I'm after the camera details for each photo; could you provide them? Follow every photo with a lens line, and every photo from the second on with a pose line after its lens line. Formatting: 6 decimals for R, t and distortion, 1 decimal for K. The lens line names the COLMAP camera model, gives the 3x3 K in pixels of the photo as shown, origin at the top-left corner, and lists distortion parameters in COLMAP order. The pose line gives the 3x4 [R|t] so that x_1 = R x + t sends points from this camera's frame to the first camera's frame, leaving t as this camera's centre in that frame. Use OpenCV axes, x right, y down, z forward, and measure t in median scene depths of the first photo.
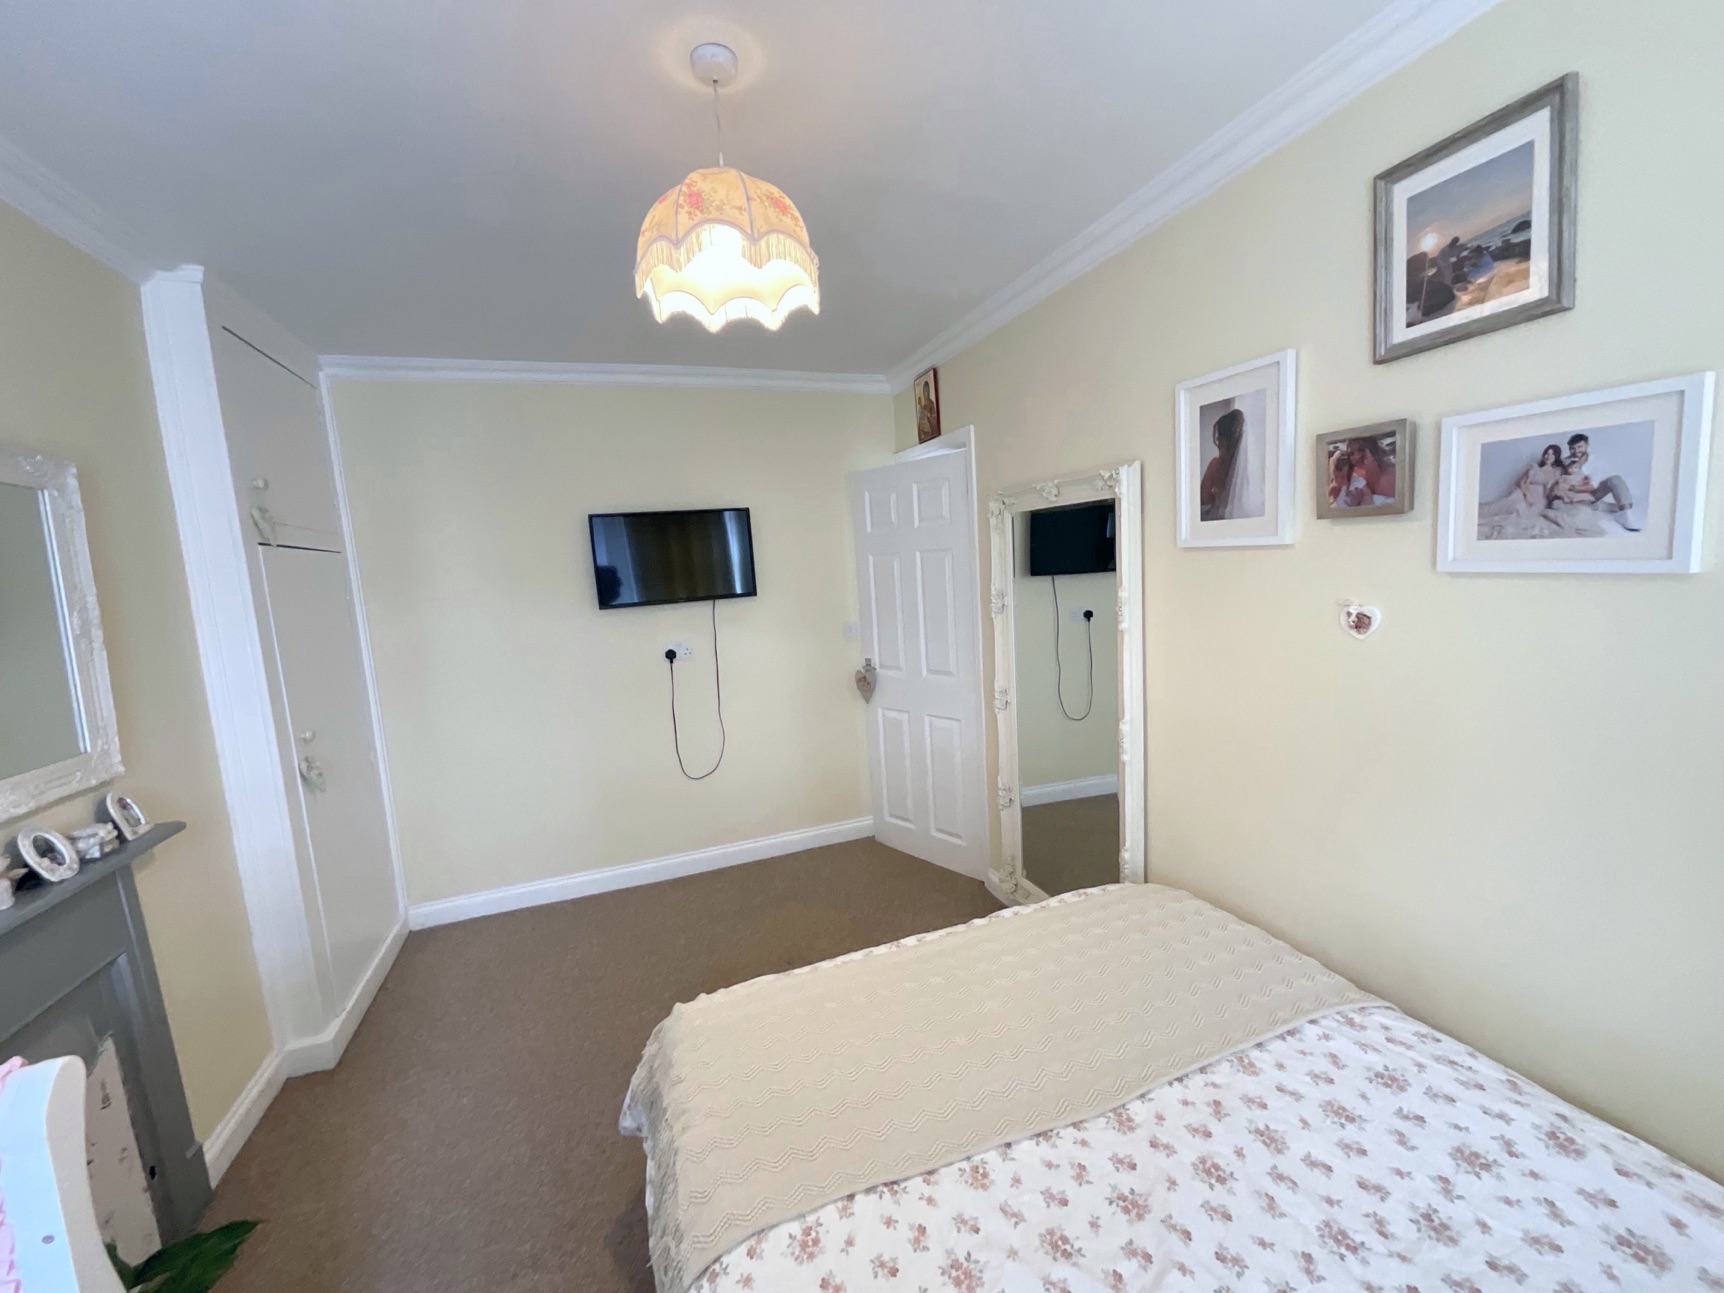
lens RADIAL K [[697.7, 0, 865.5], [0, 697.7, 641.6], [0, 0, 1]] dist [-0.005215, 0.002144]
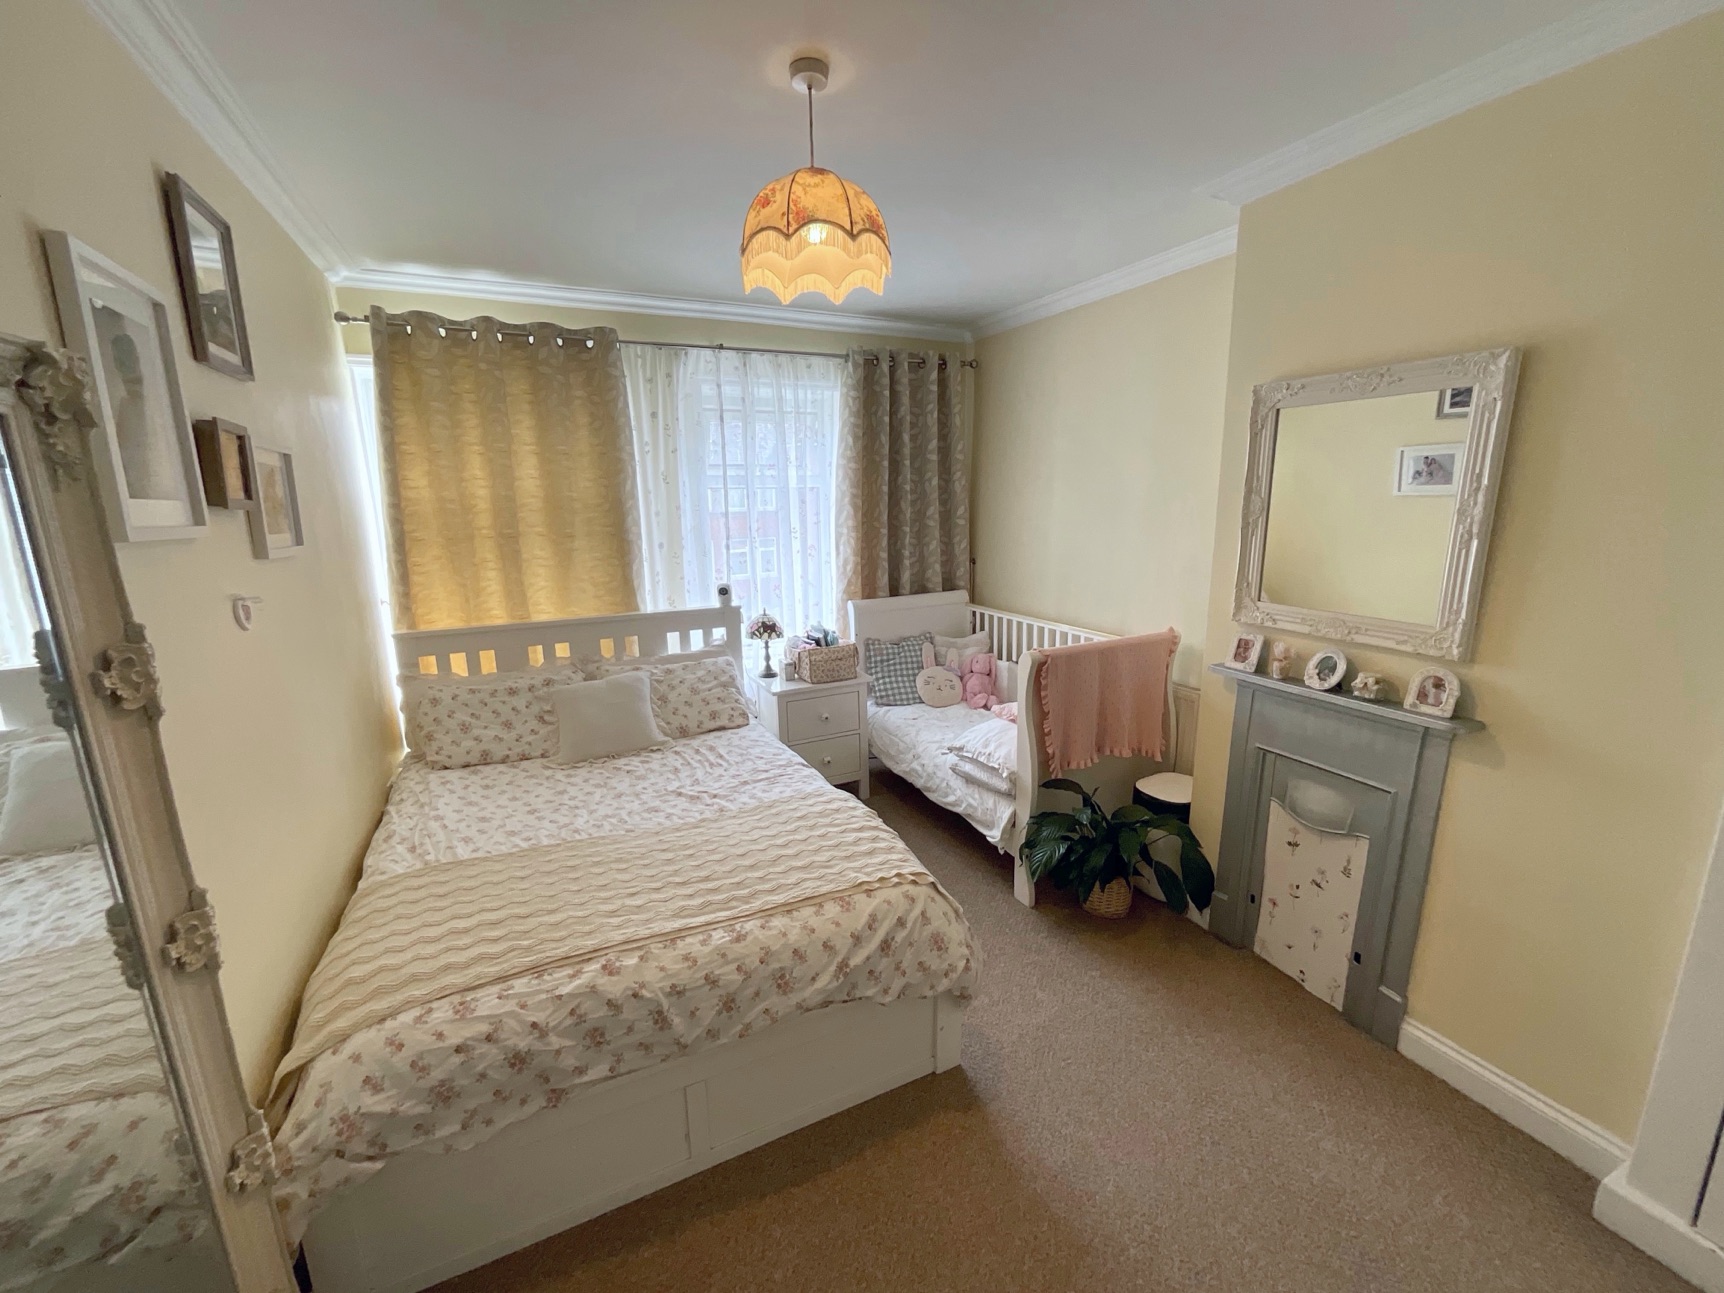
lens RADIAL K [[697.7, 0, 857.6], [0, 697.7, 644.7], [0, 0, 1]] dist [-0.005215, 0.002144]
pose [[-0.991386, 0.098961, -0.085799, -0.110826], [0.066096, 0.943550, 0.324569, -0.329469], [0.113075, 0.316102, -0.941963, 2.656102]]
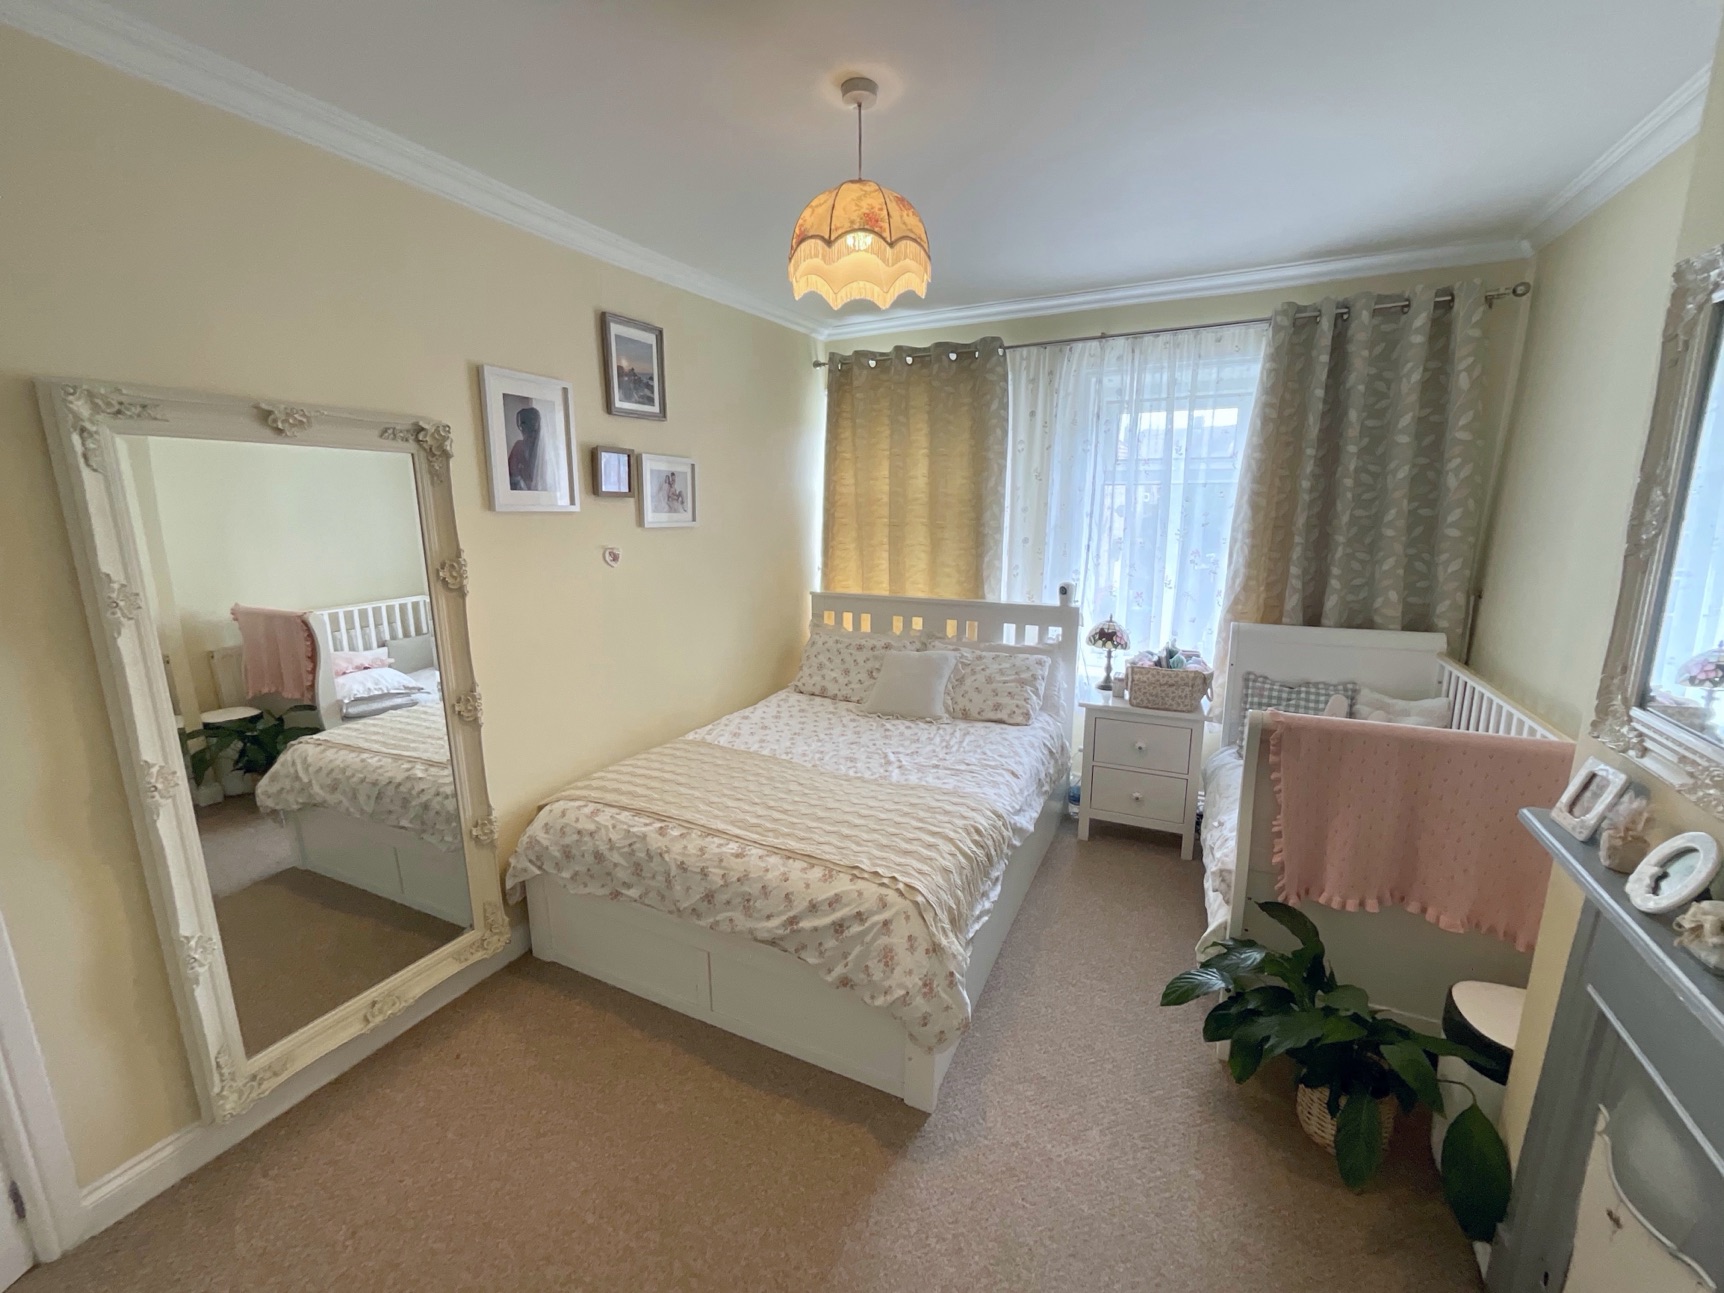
lens RADIAL K [[697.7, 0, 867.6], [0, 697.7, 644.7], [0, 0, 1]] dist [-0.005215, 0.002144]
pose [[-0.698556, -0.077411, 0.711355, -1.308395], [0.130942, 0.963515, 0.233438, -0.184125], [-0.703472, 0.256216, -0.662933, 2.273279]]
